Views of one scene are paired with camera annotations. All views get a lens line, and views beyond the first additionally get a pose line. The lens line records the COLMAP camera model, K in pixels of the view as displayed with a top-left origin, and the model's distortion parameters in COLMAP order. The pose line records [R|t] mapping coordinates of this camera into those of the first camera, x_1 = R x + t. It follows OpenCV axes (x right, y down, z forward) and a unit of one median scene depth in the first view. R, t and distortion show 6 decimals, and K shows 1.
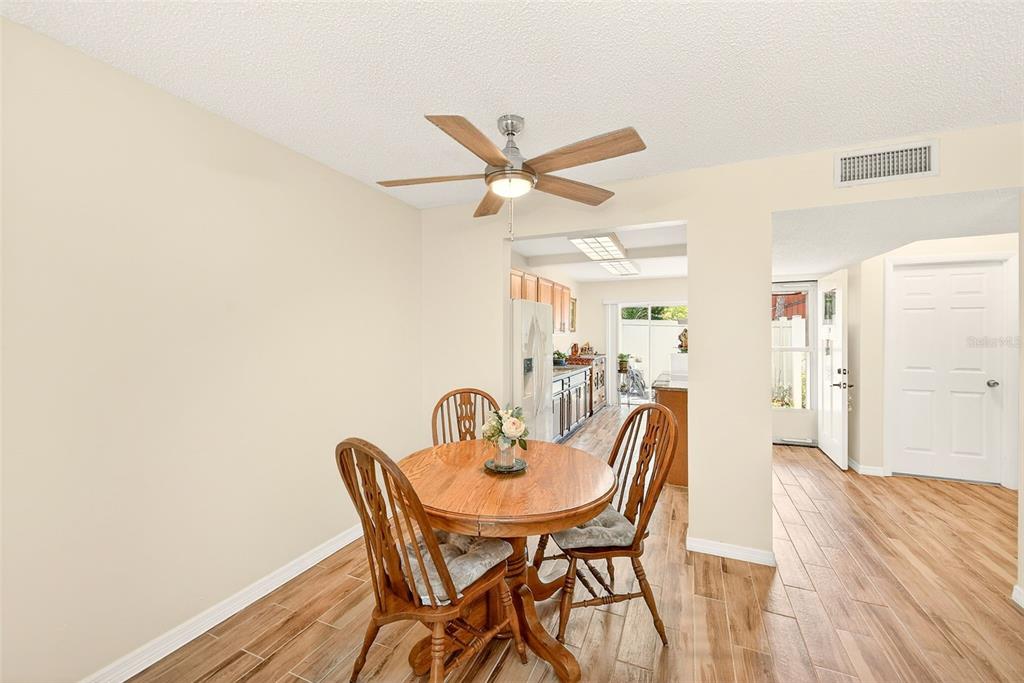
lens RADIAL K [[403.6, 0, 518.0], [0, 403.6, 334.9], [0, 0, 1]] dist [-0.001793, -0.000485]
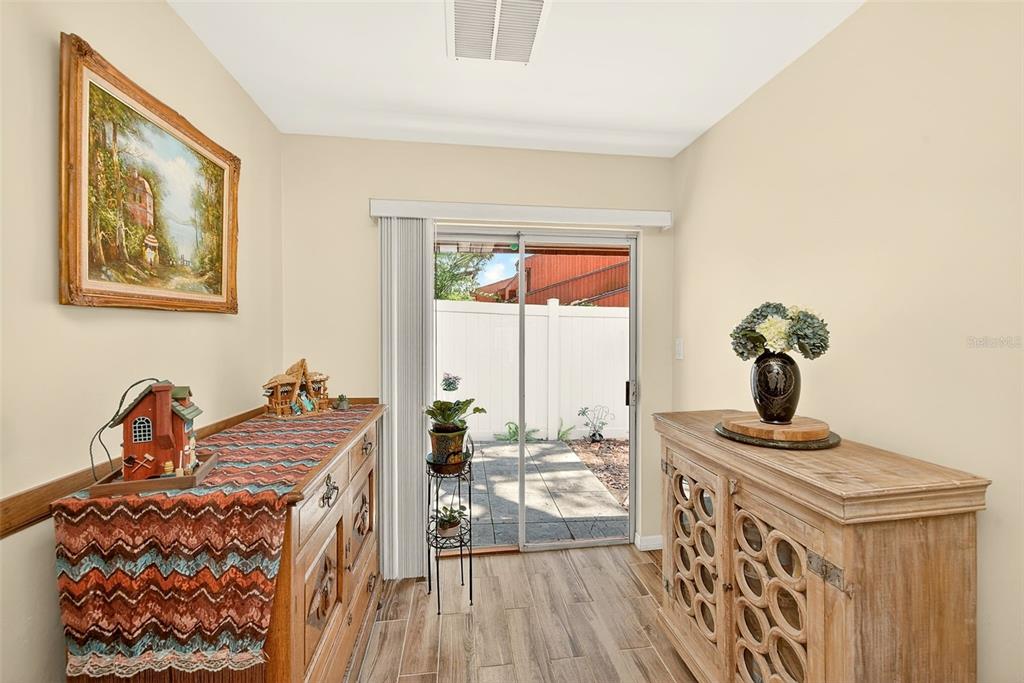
lens RADIAL K [[403.6, 0, 518.0], [0, 403.6, 334.9], [0, 0, 1]] dist [-0.001793, -0.000485]
pose [[0.850446, -0.000156, 0.526063, 0.300255], [-0.003966, 0.999970, 0.006708, 0.003710], [-0.526048, -0.007791, 0.850419, 1.410822]]
